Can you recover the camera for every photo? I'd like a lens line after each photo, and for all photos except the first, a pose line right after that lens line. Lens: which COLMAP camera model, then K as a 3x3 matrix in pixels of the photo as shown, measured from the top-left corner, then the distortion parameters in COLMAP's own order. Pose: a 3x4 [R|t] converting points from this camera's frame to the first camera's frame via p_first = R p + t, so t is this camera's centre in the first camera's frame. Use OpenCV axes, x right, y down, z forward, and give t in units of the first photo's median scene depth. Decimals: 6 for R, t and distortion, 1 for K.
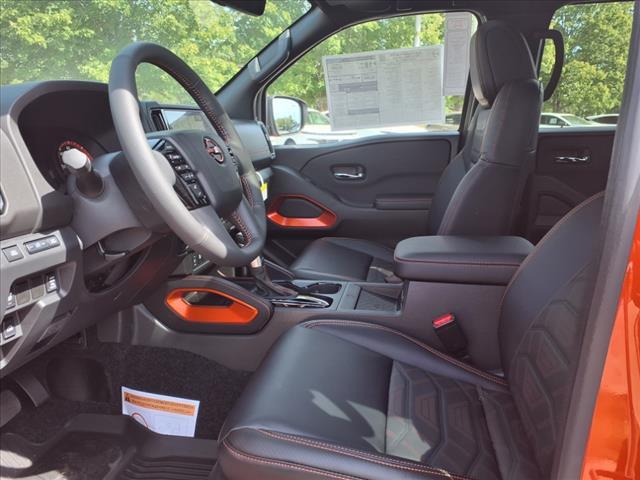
lens RADIAL K [[514.2, 0, 320.0], [0, 514.2, 240.0], [0, 0, 1]] dist [0.060428, -0.125508]
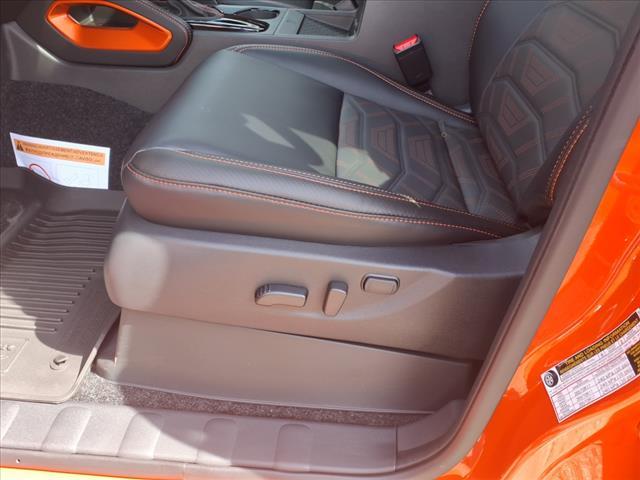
lens RADIAL K [[524.7, 0, 320.0], [0, 524.7, 240.0], [0, 0, 1]] dist [-0.001247, -0.002719]
pose [[0.992864, -0.023476, 0.116921, 0.000674], [-0.024435, 0.919583, 0.392135, 0.113891], [-0.116724, -0.392194, 0.912447, 0.139955]]
